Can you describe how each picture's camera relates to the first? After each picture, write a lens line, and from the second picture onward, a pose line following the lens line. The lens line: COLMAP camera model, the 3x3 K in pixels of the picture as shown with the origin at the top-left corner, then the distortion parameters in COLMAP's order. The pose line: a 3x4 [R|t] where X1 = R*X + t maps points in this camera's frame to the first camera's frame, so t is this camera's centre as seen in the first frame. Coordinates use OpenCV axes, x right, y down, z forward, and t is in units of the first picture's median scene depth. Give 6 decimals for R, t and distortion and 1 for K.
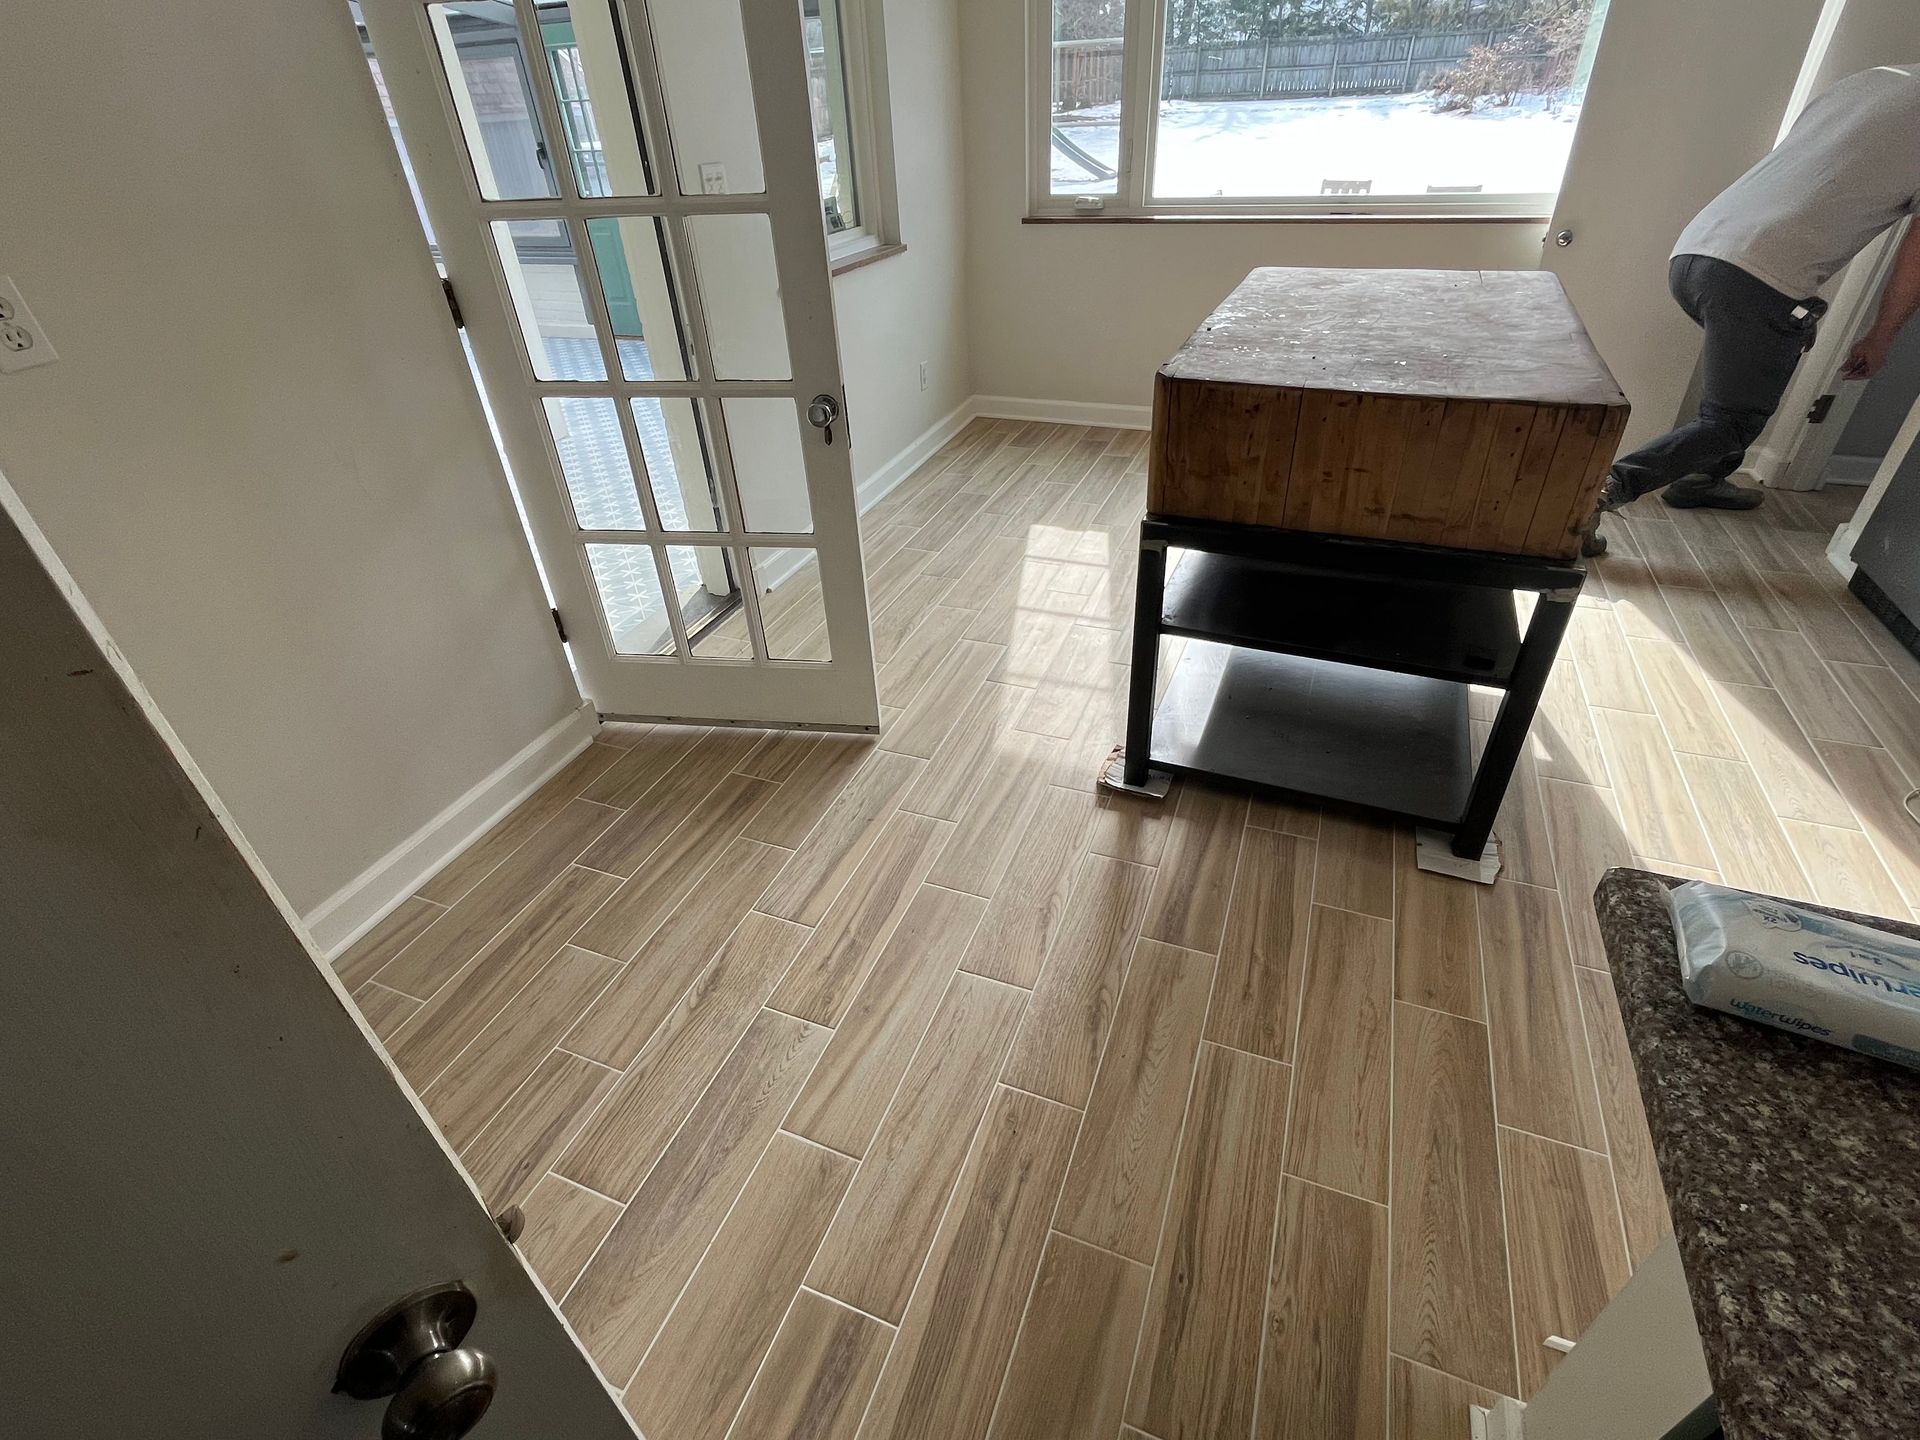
lens RADIAL K [[898.8, 0, 961.3], [0, 898.8, 720.2], [0, 0, 1]] dist [-0.003351, 0.000015]
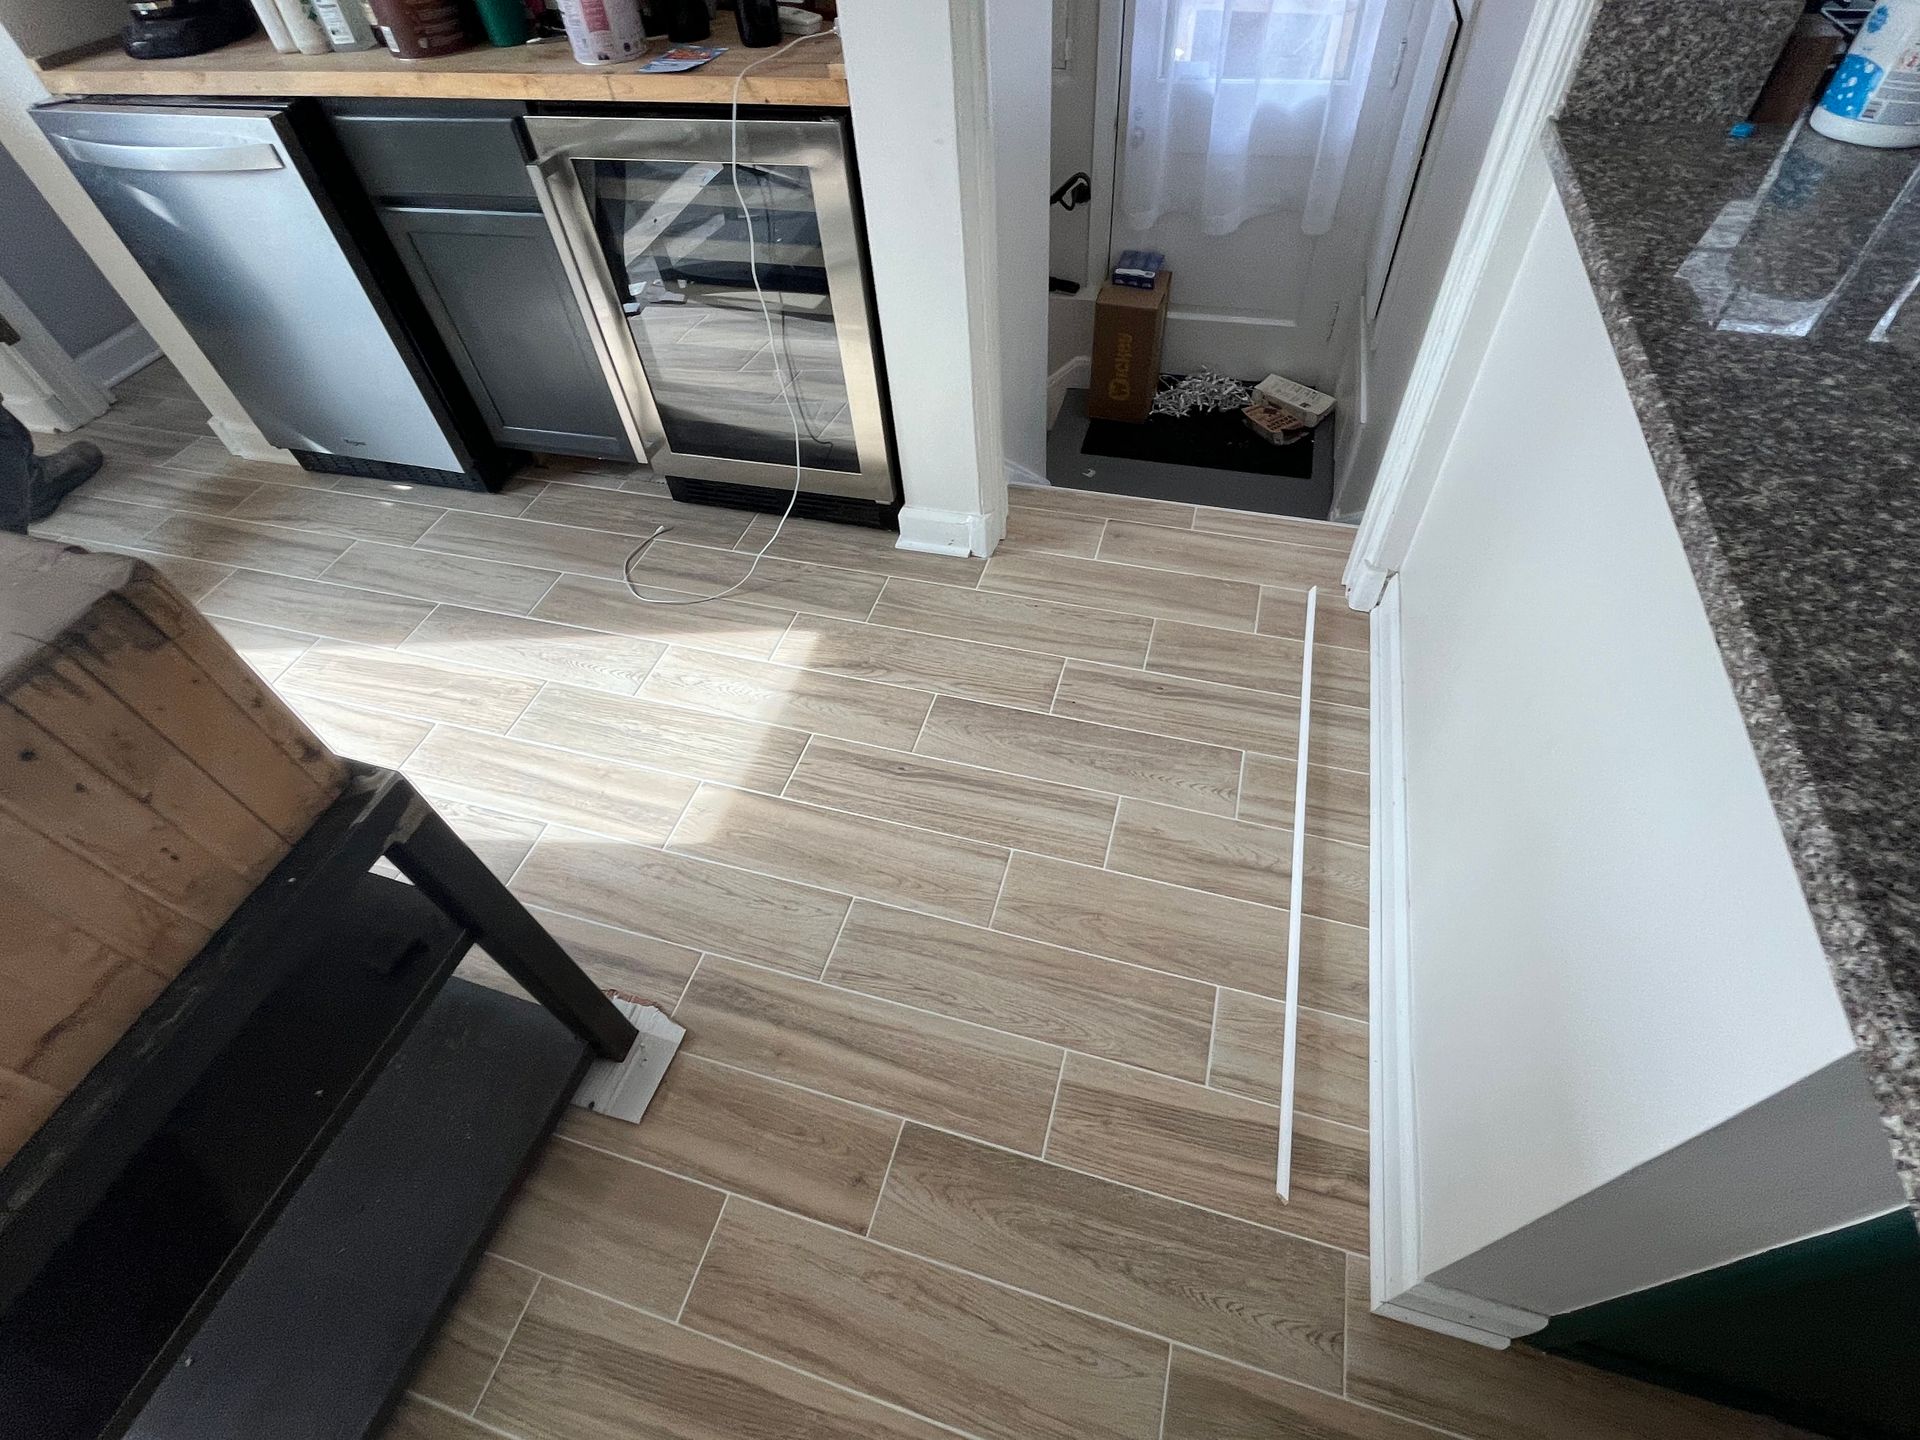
lens RADIAL K [[898.8, 0, 962.0], [0, 898.8, 713.1], [0, 0, 1]] dist [-0.003351, 0.000015]
pose [[-0.087423, -0.726314, 0.681781, 0.261983], [0.620265, 0.495857, 0.607780, -0.258370], [-0.779505, 0.476019, 0.407158, 0.404565]]
